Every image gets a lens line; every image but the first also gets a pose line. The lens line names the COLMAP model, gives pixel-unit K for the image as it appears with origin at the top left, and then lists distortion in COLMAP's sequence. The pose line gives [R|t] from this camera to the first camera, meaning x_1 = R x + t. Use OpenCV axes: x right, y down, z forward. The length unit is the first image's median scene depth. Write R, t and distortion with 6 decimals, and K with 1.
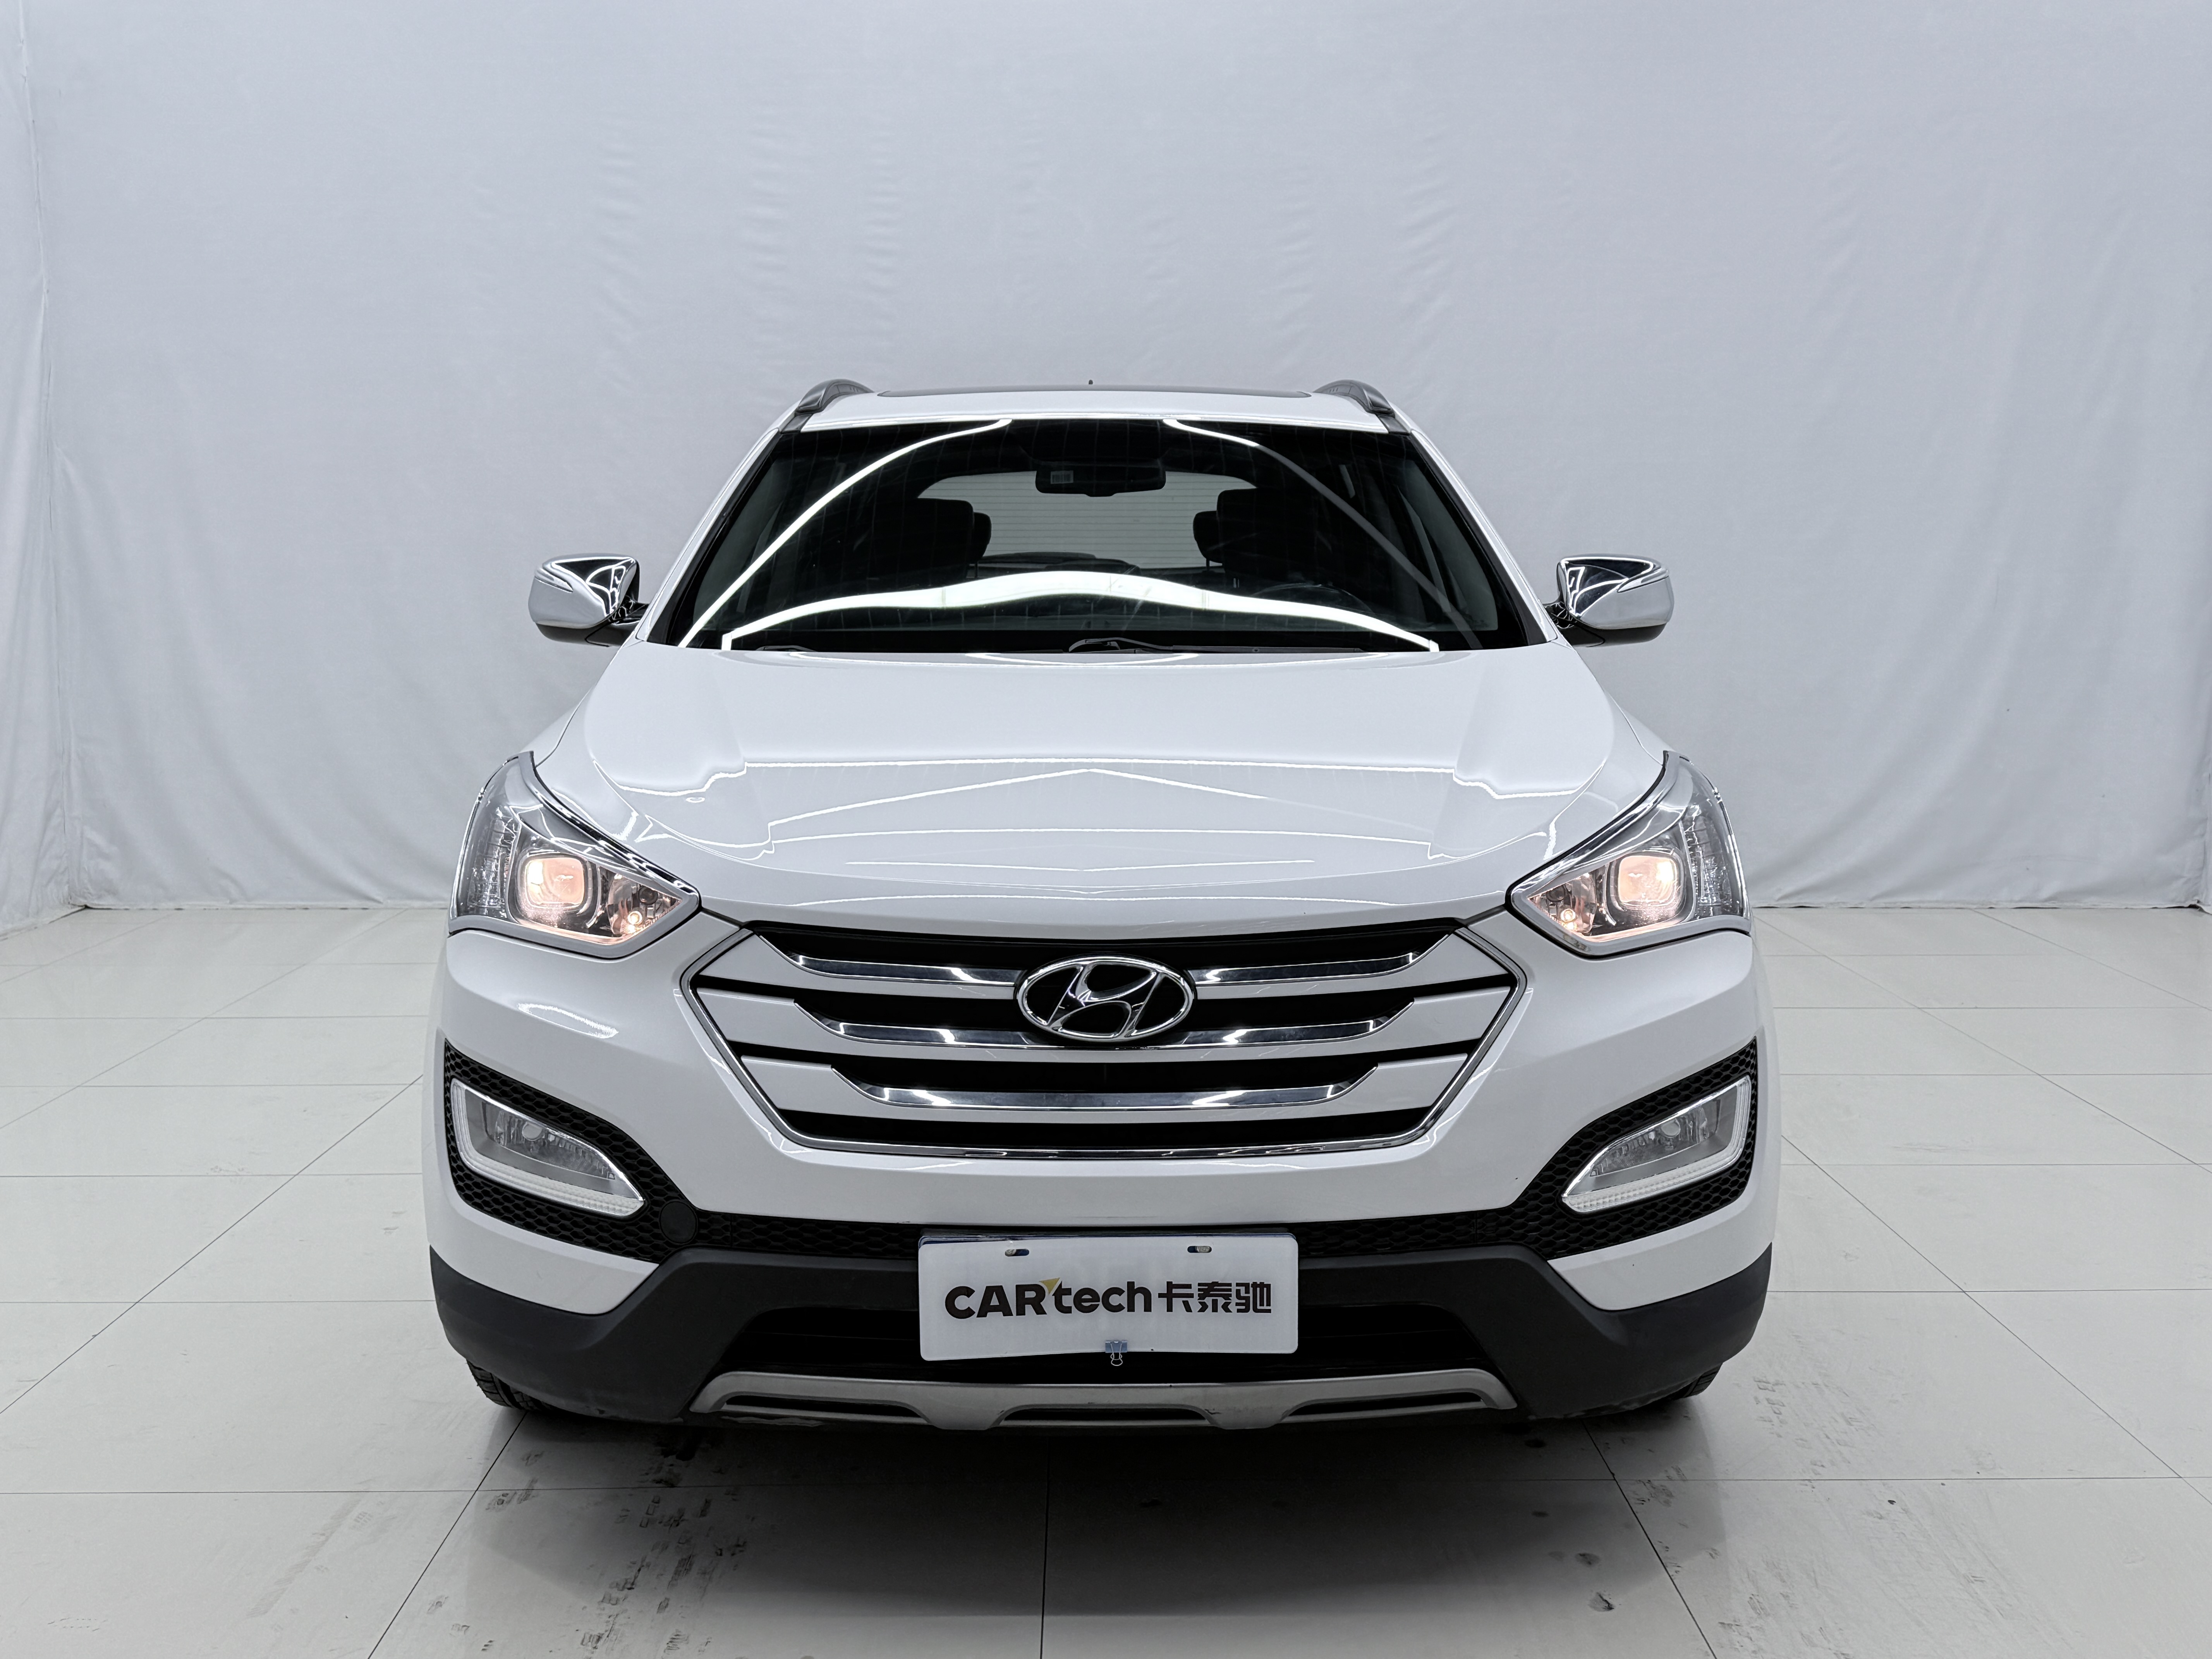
lens RADIAL K [[2245.8, 0, 1122.1], [0, 2245.8, 816.7], [0, 0, 1]] dist [0.027634, 0.000000]
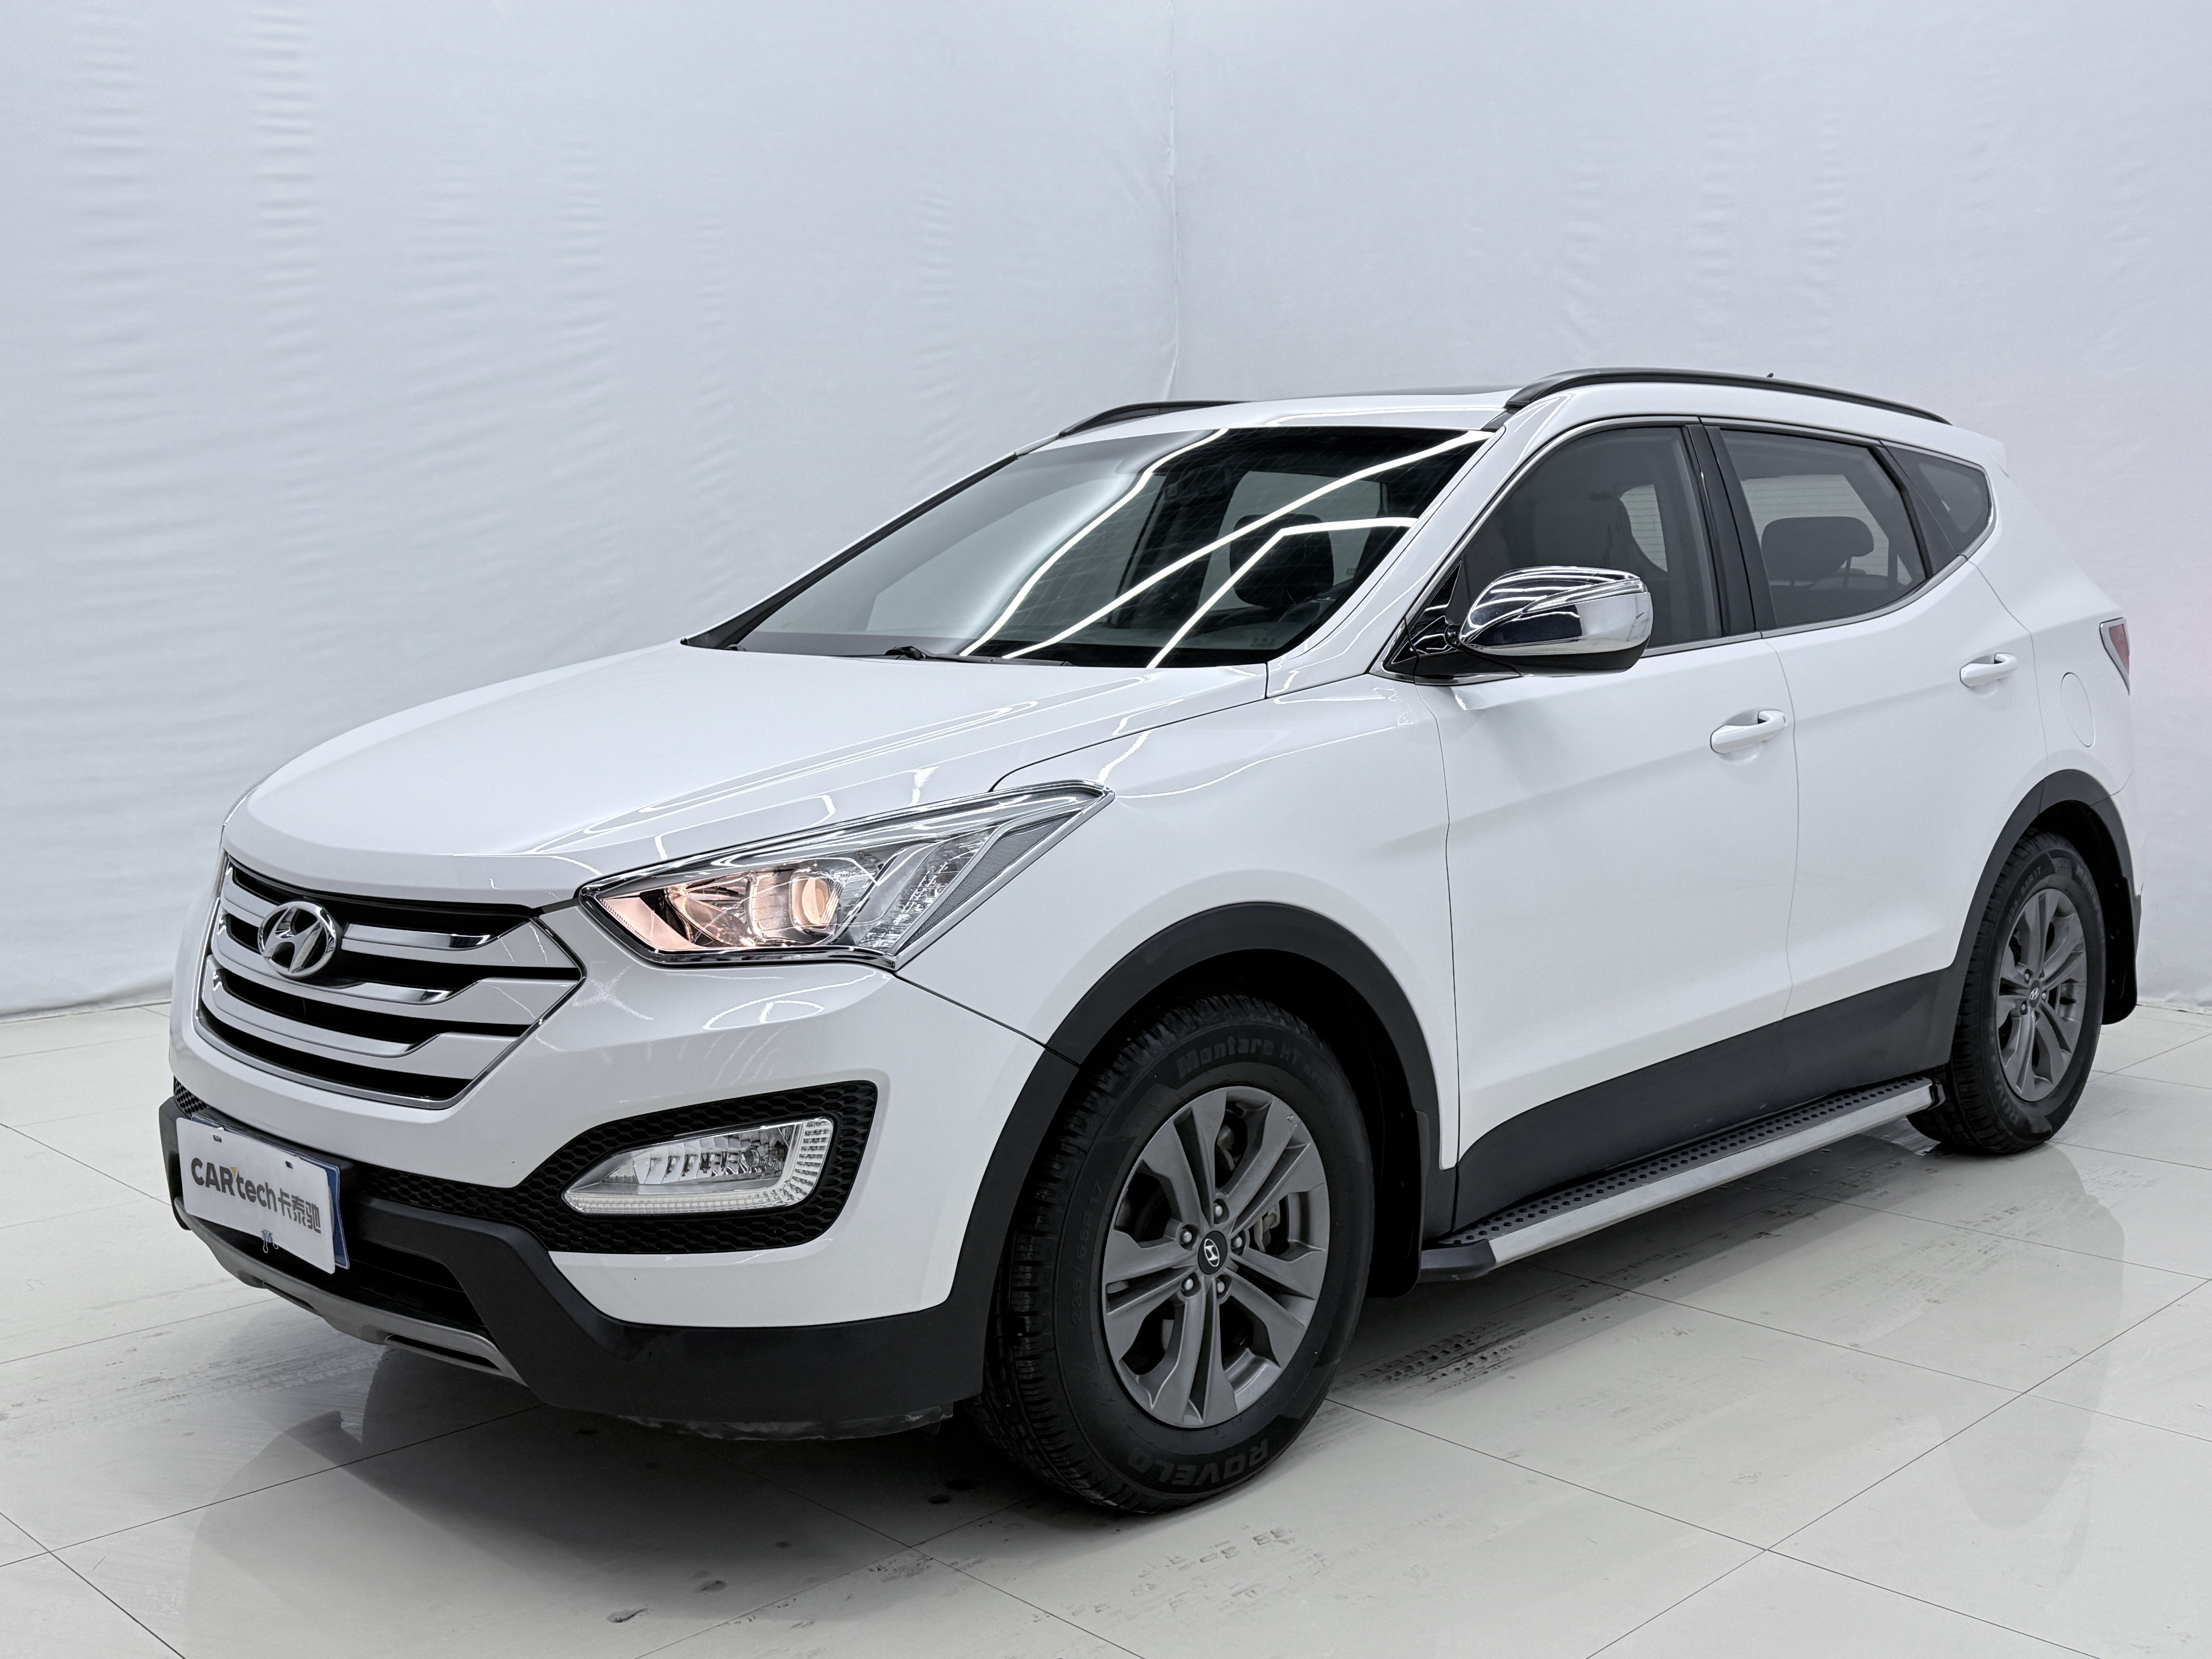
lens RADIAL K [[2245.8, 0, 1121.0], [0, 2245.8, 835.6], [0, 0, 1]] dist [0.027634, 0.000000]
pose [[0.700318, 0.081786, -0.709131, 1.070677], [-0.084687, 0.995918, 0.031228, -0.043066], [0.708790, 0.038184, 0.704385, 0.457337]]
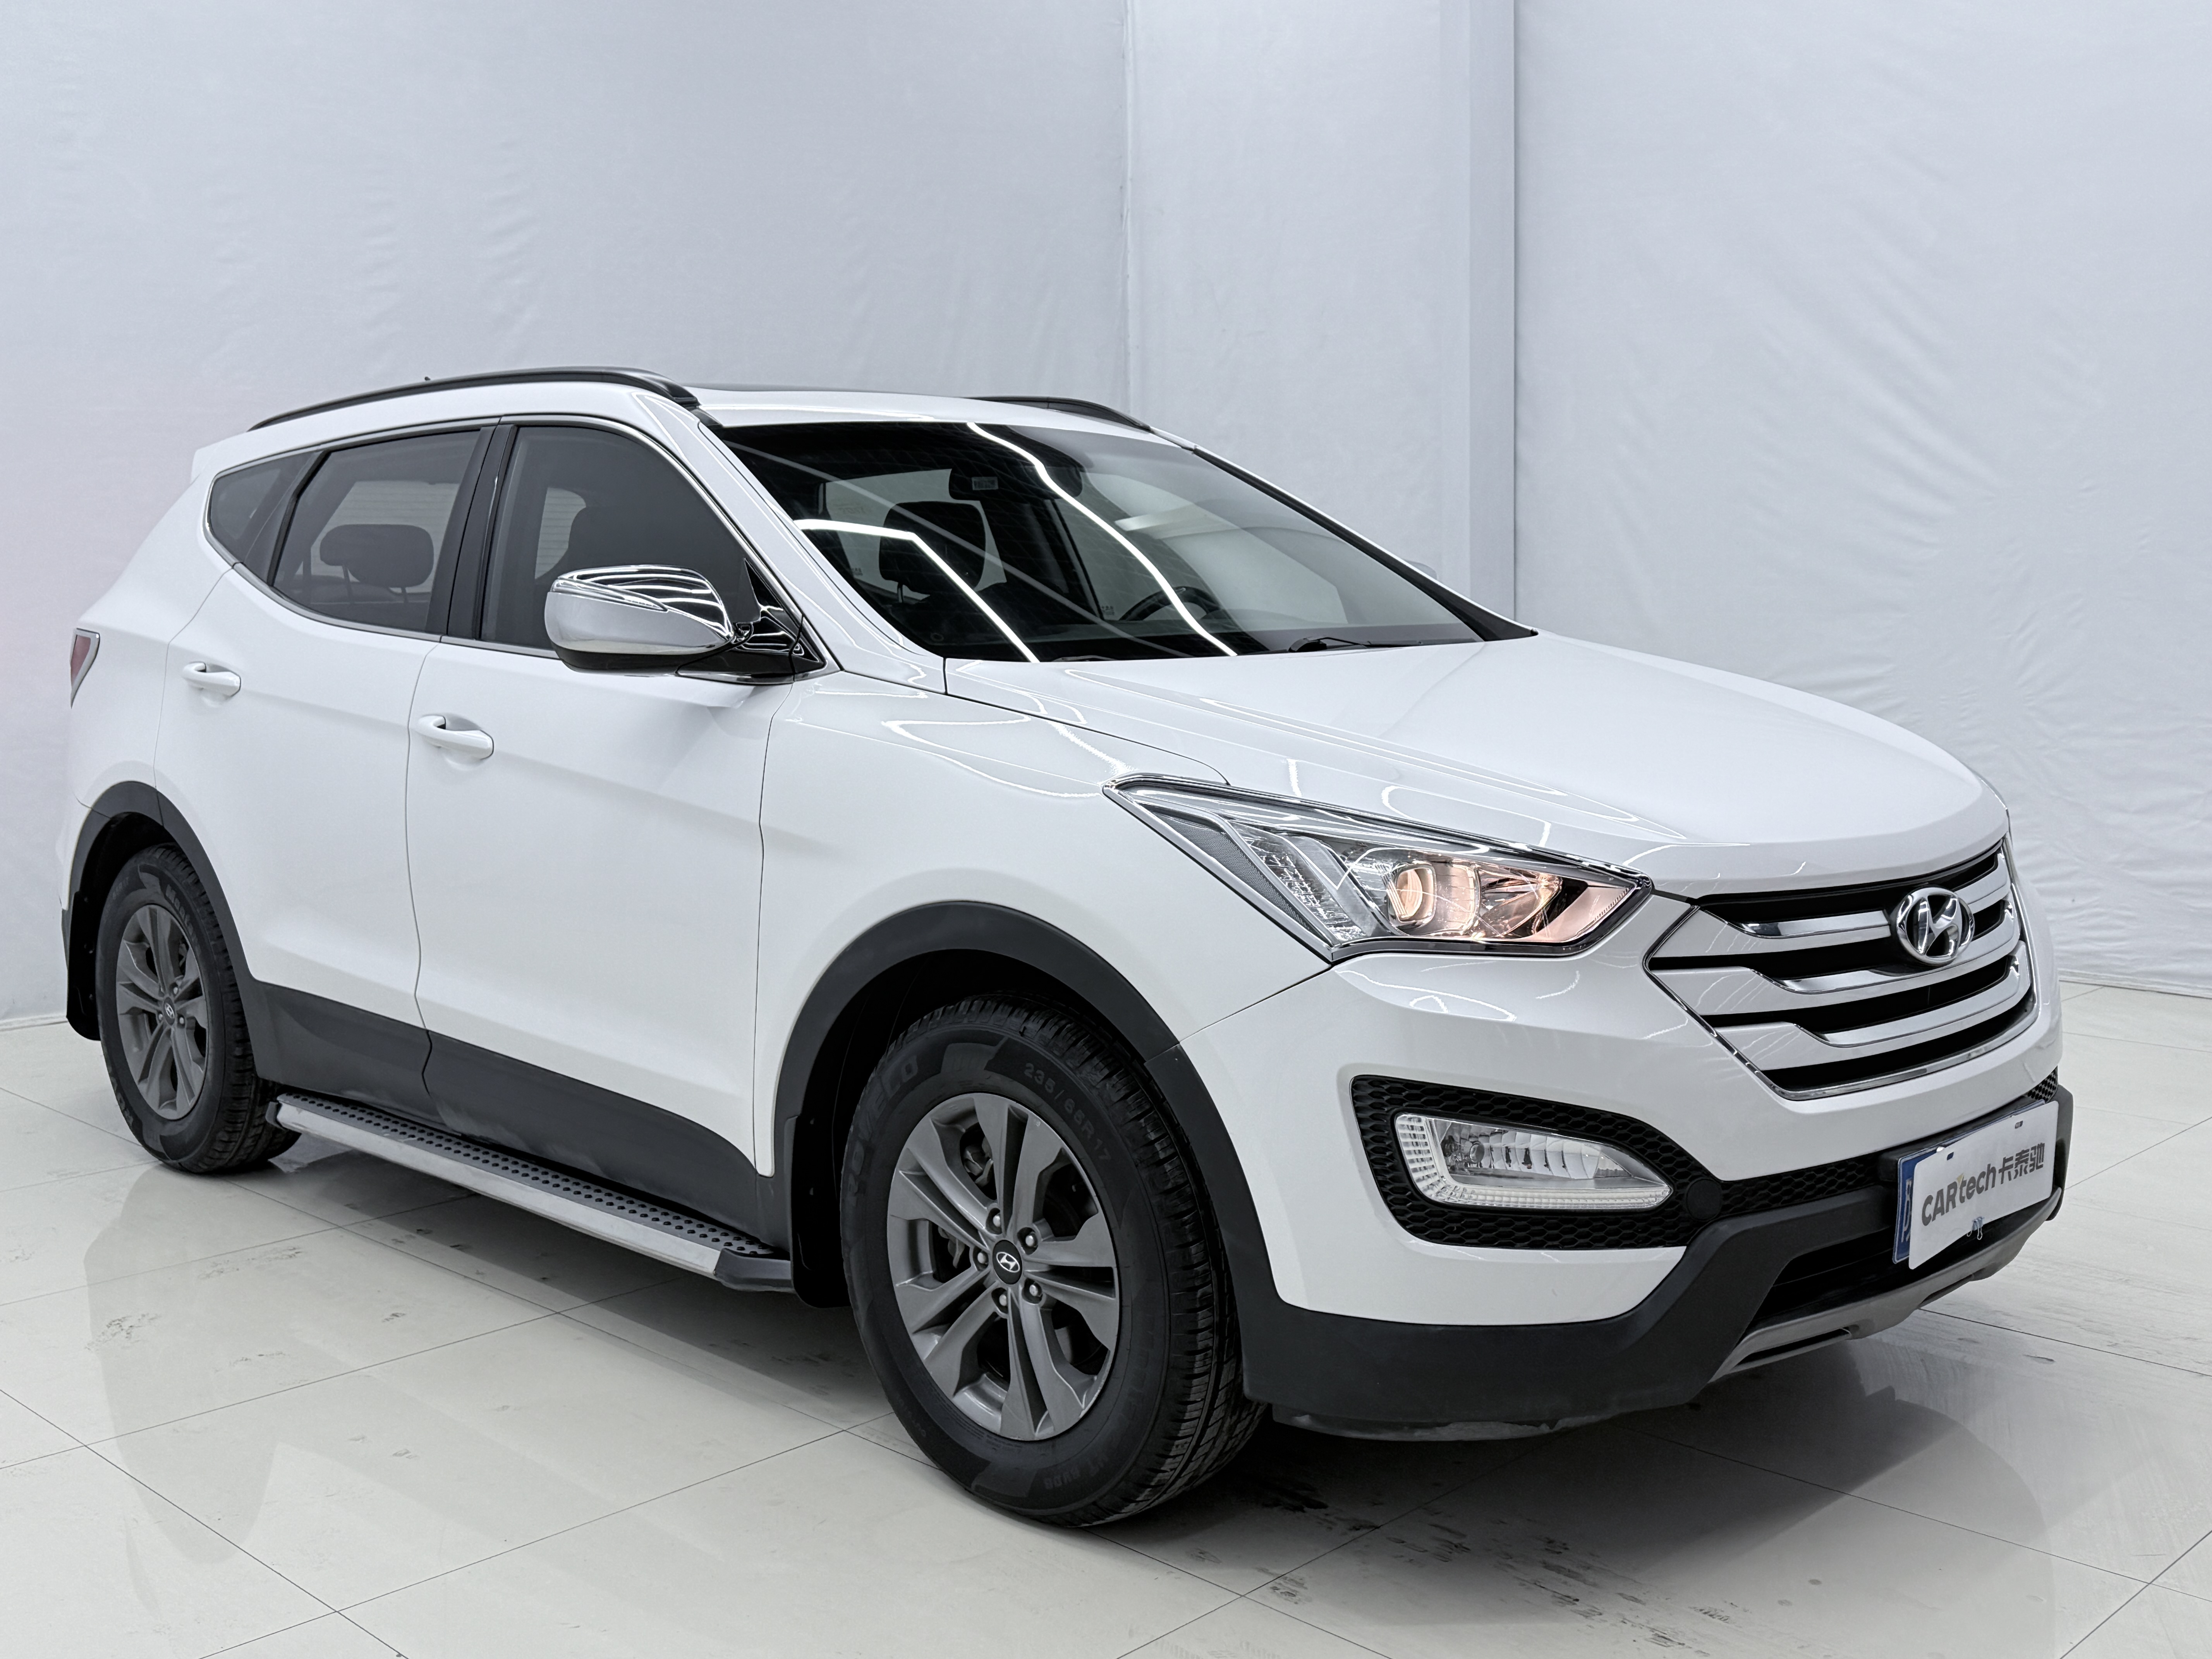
lens RADIAL K [[2245.8, 0, 1108.5], [0, 2245.8, 842.7], [0, 0, 1]] dist [0.027634, 0.000000]
pose [[0.721777, -0.088735, 0.686414, -1.043809], [0.094502, 0.995094, 0.029269, -0.032996], [-0.685644, 0.043742, 0.726622, 0.431605]]
